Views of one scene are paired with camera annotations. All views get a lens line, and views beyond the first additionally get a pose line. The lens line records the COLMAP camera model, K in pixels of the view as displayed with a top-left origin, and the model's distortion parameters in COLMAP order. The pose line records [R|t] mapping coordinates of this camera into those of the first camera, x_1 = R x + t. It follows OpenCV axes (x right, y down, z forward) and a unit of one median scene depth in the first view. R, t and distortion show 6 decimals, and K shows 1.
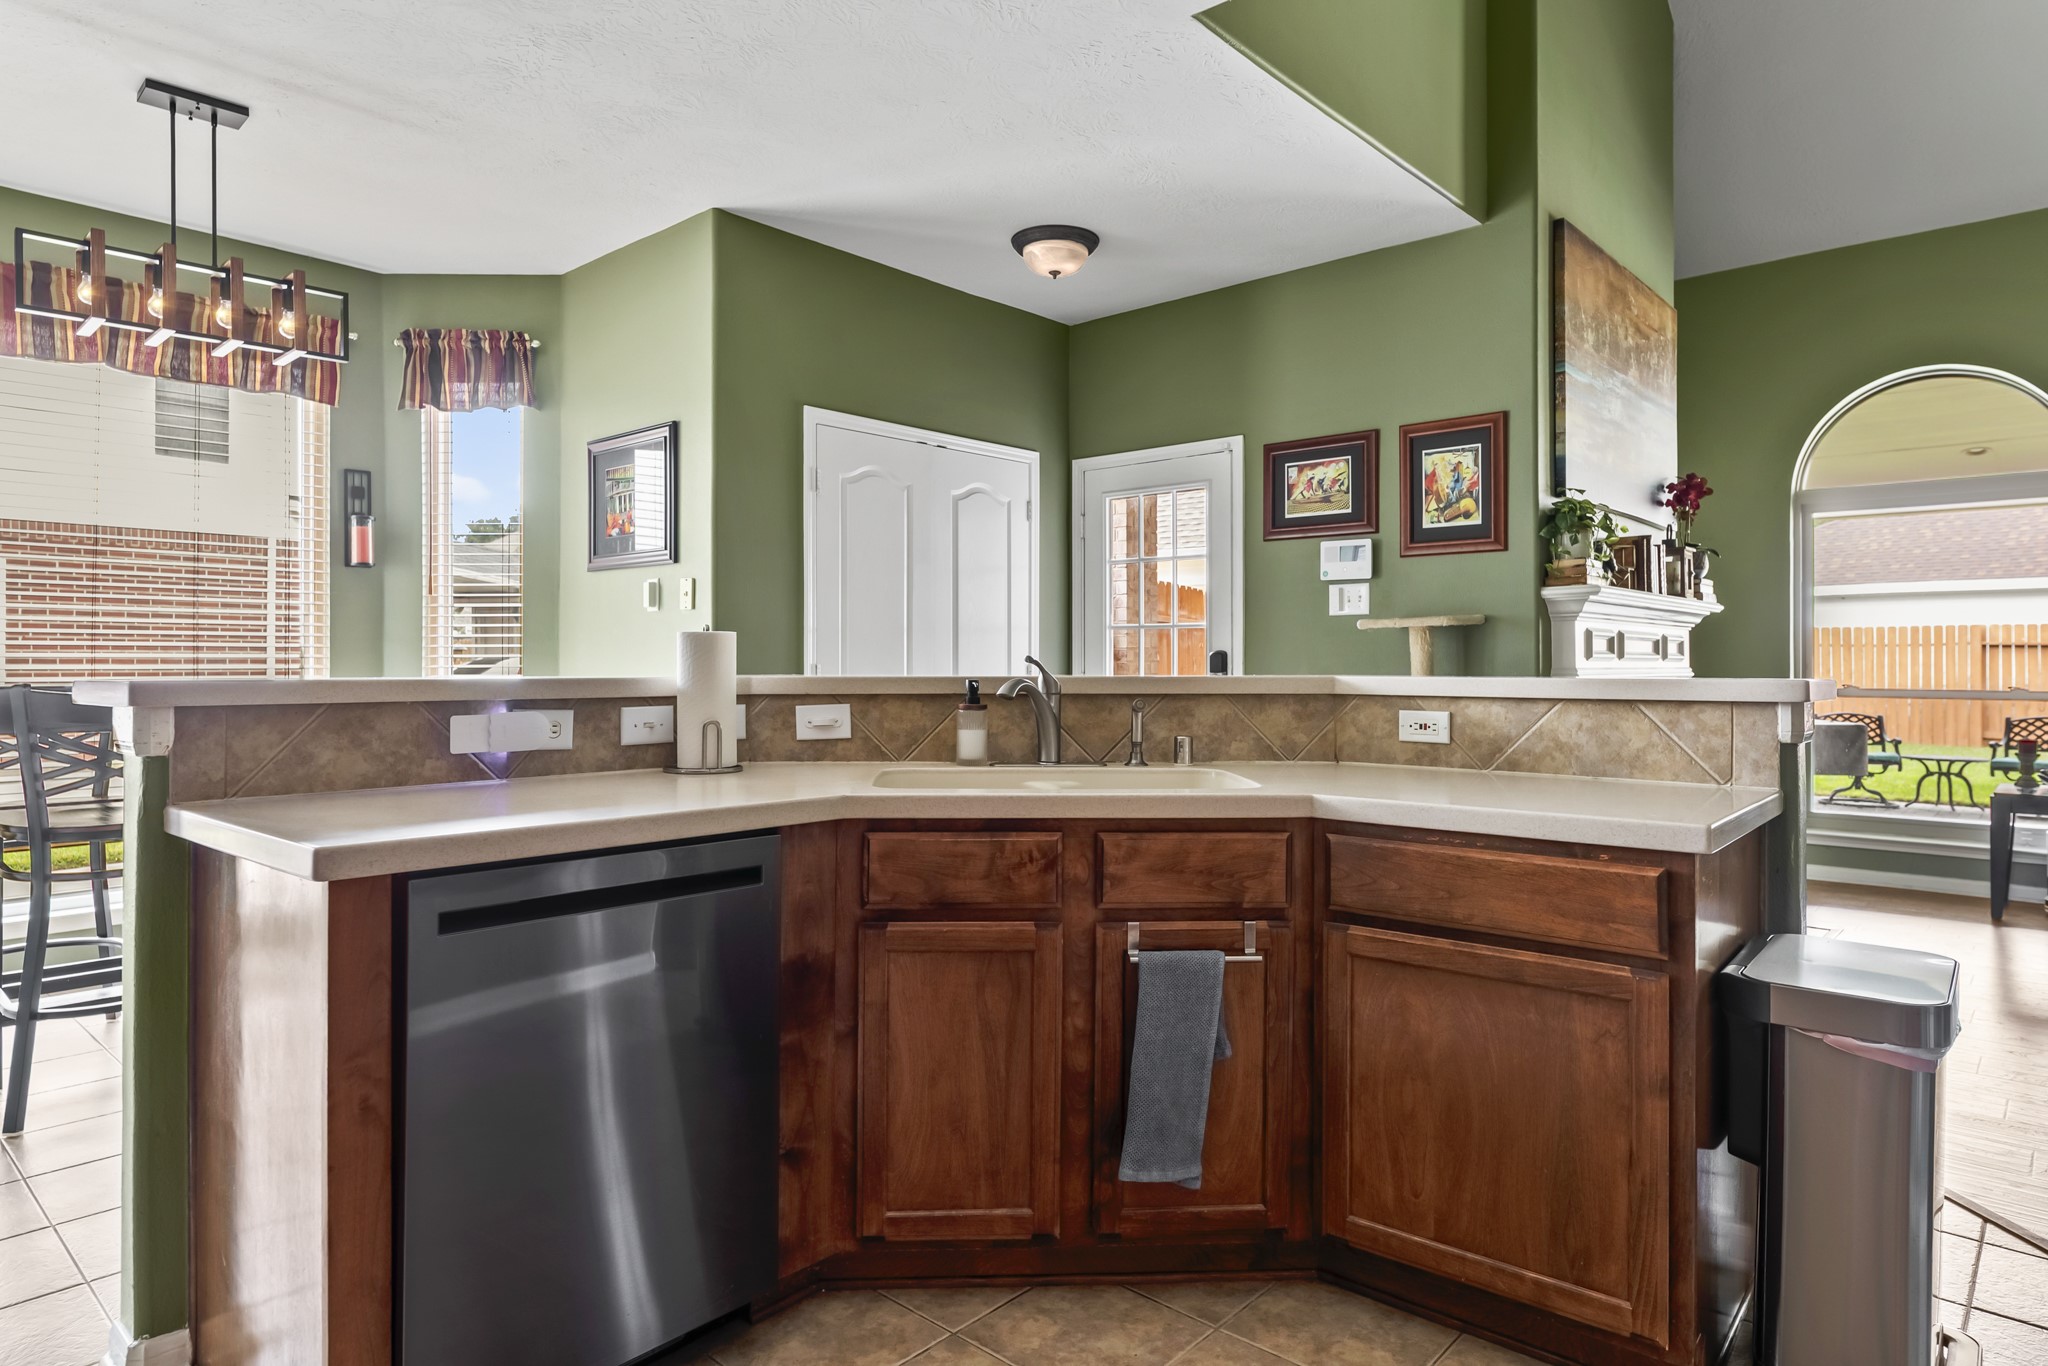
lens RADIAL K [[1235.1, 0, 1029.0], [0, 1235.1, 675.7], [0, 0, 1]] dist [-0.002188, 0.001689]
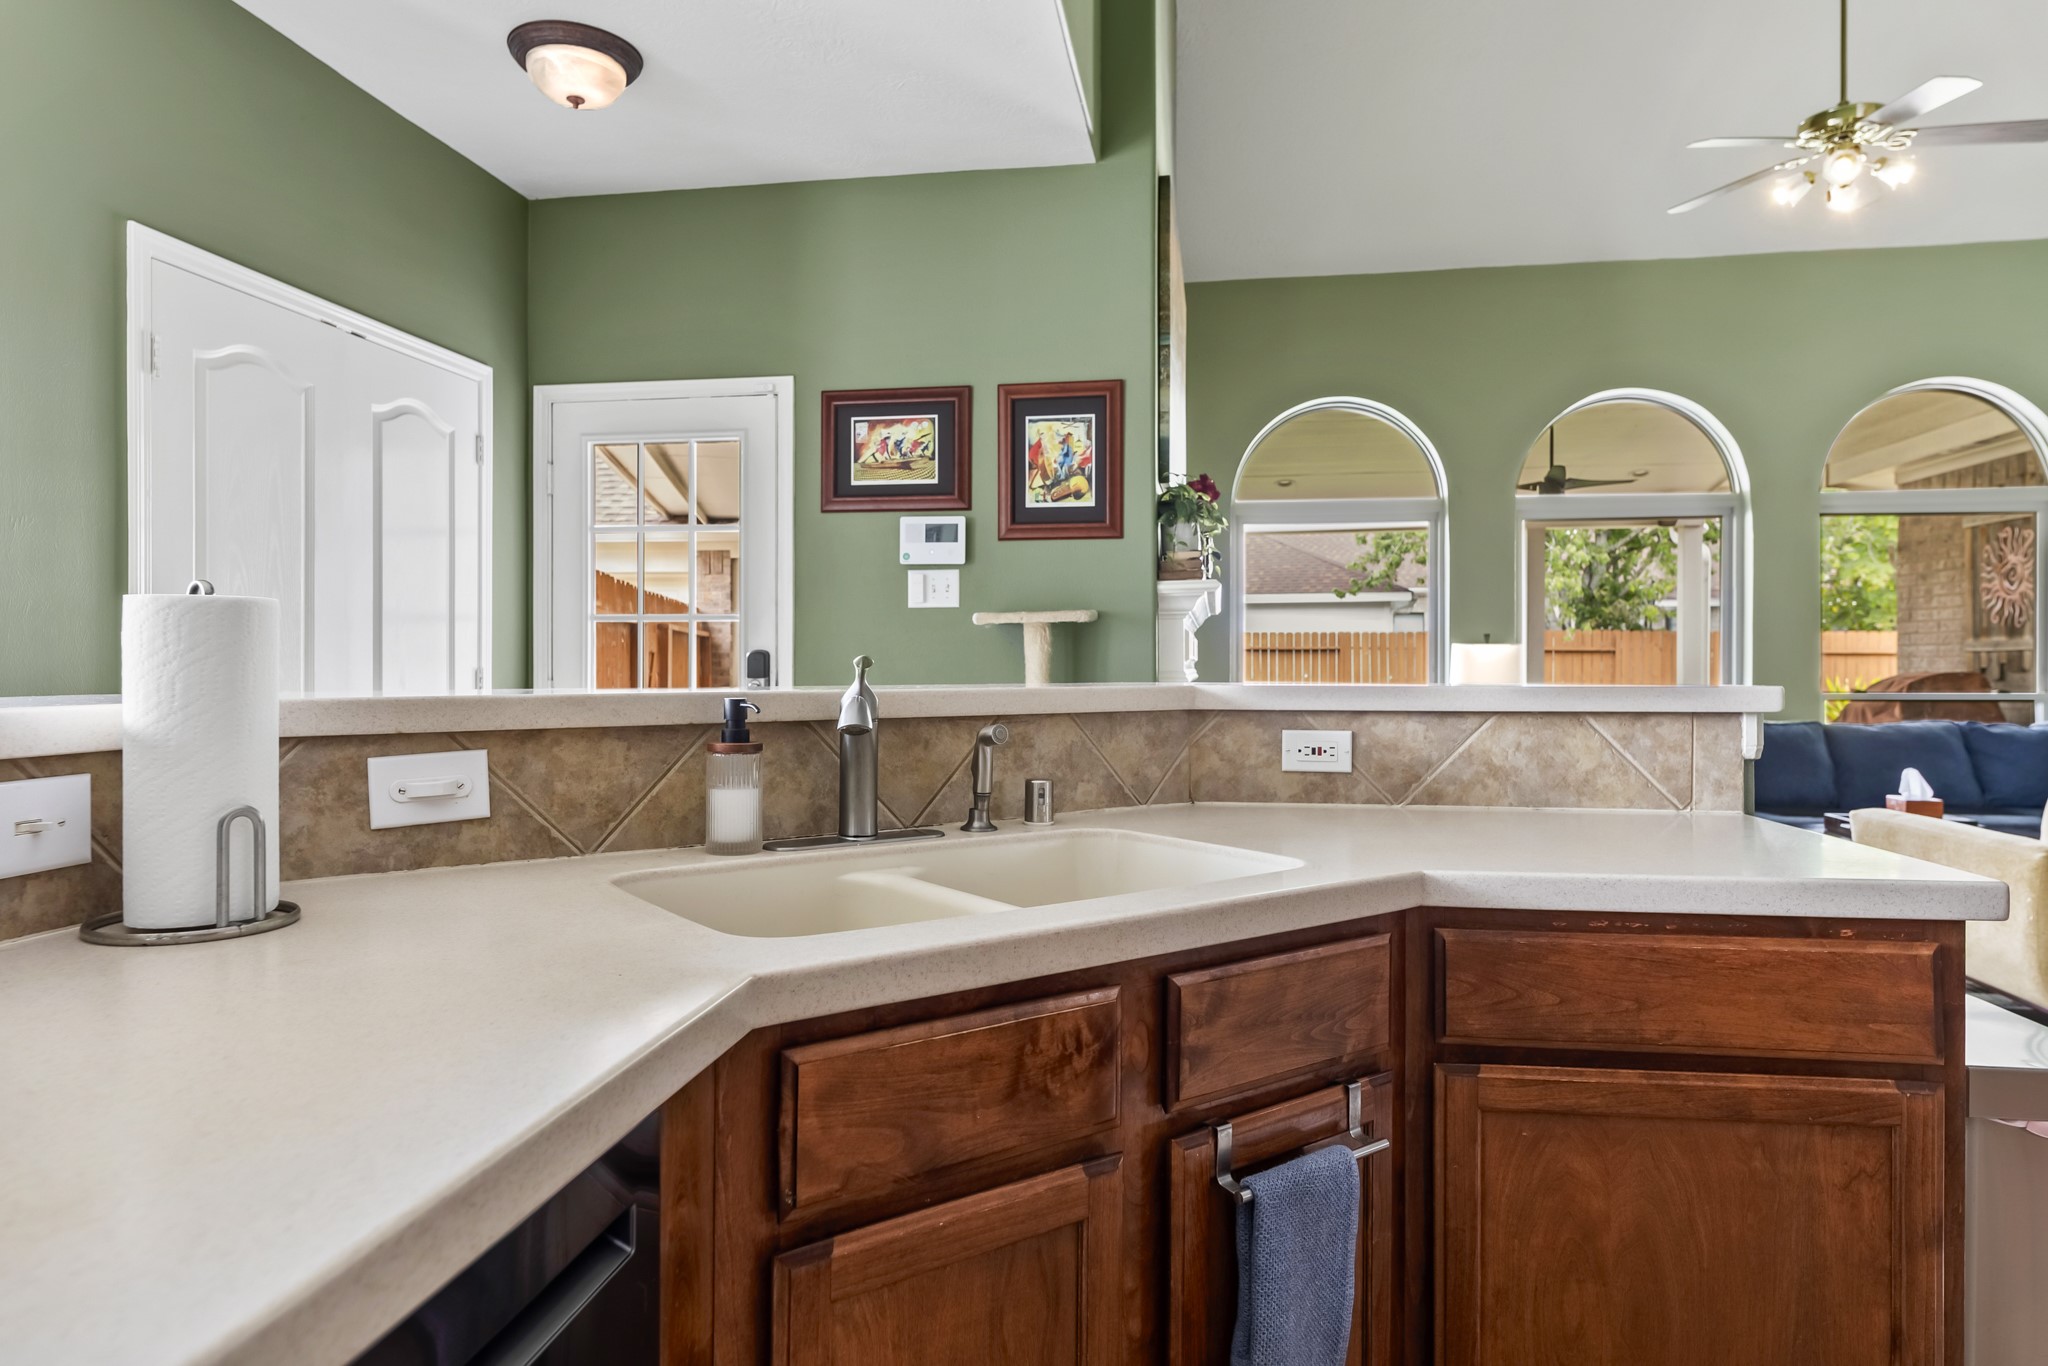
lens RADIAL K [[1235.1, 0, 1015.9], [0, 1235.1, 673.9], [0, 0, 1]] dist [-0.002188, 0.001689]
pose [[0.834853, -0.005049, 0.550450, -0.250560], [0.006525, 0.999978, -0.000723, -0.006714], [-0.550435, 0.004195, 0.834868, 0.472422]]
